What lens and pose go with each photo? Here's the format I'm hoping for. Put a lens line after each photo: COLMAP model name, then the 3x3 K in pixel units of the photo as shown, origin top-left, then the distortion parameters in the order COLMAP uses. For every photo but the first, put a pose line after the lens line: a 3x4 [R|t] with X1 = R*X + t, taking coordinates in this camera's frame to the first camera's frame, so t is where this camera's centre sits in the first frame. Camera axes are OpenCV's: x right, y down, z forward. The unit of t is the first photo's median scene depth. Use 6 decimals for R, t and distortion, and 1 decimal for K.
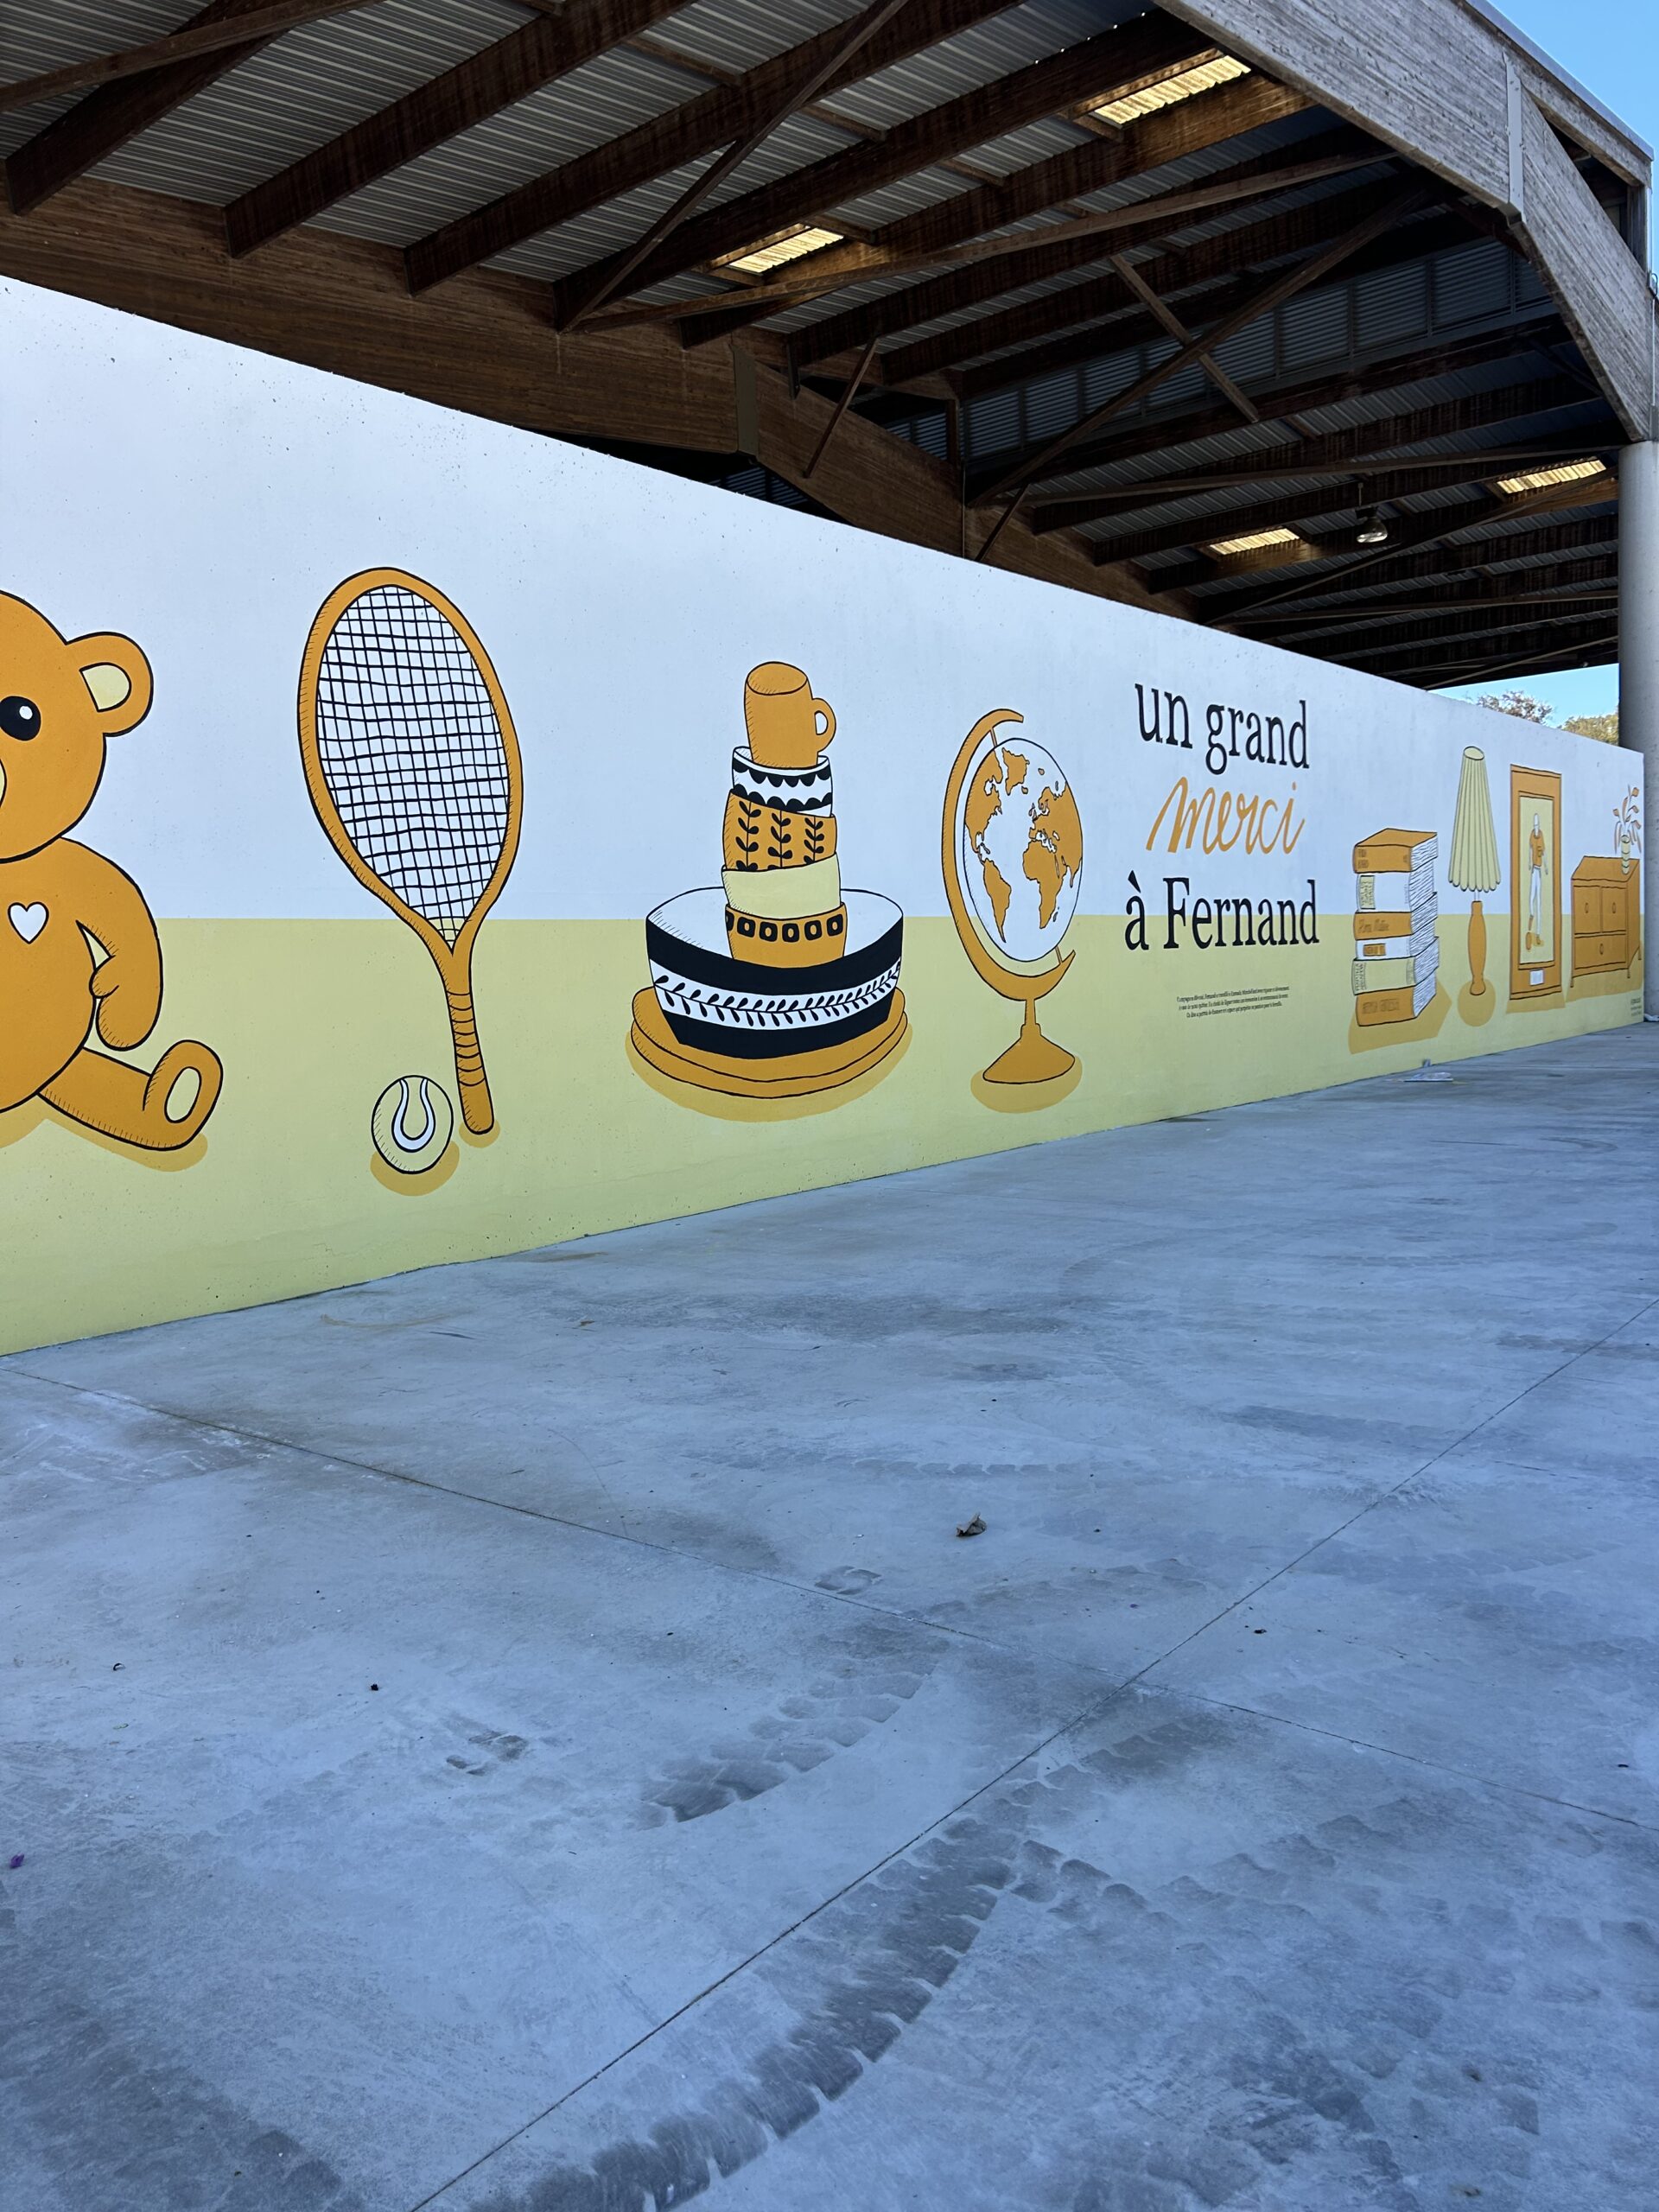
lens RADIAL K [[1642.8, 0, 824.6], [0, 1642.8, 1113.7], [0, 0, 1]] dist [0.084277, -0.105593]
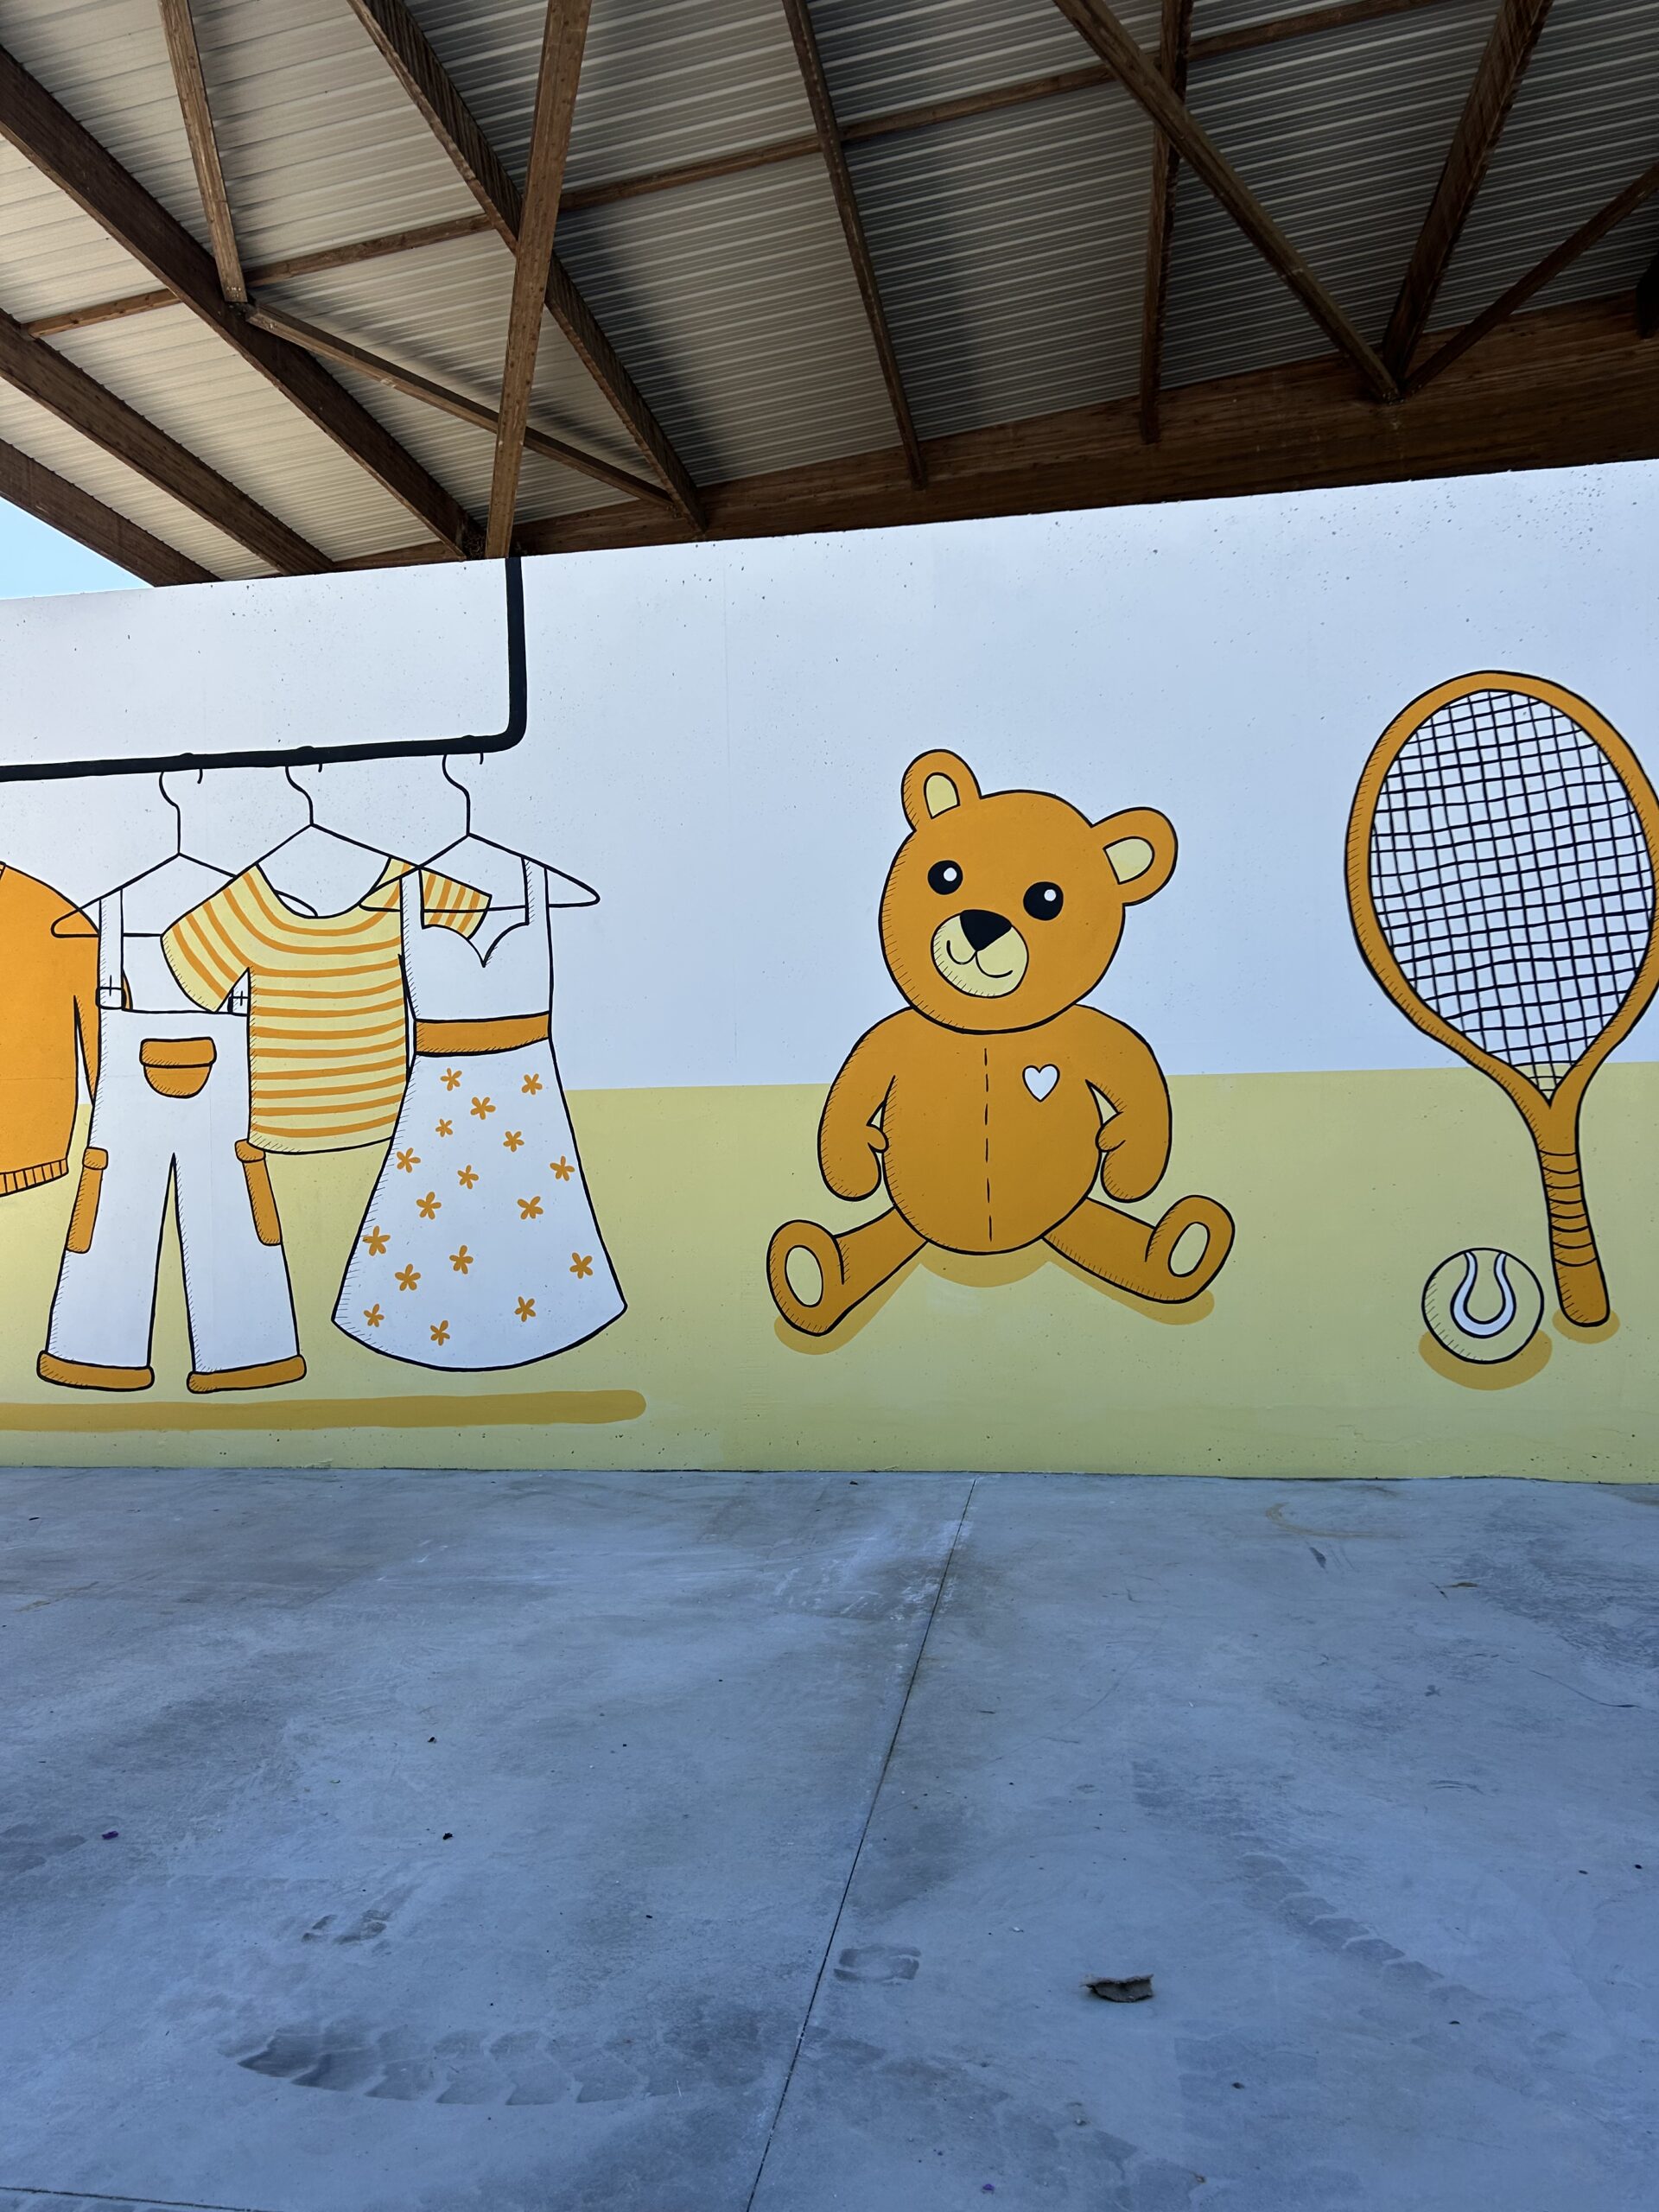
lens RADIAL K [[1670.3, 0, 829.5], [0, 1670.3, 1106.0], [0, 0, 1]] dist [0.052364, -0.040748]
pose [[0.501436, 0.013351, -0.865092, 0.406022], [-0.072578, 0.997006, -0.026682, -0.059232], [0.862145, 0.076166, 0.500903, 0.322651]]
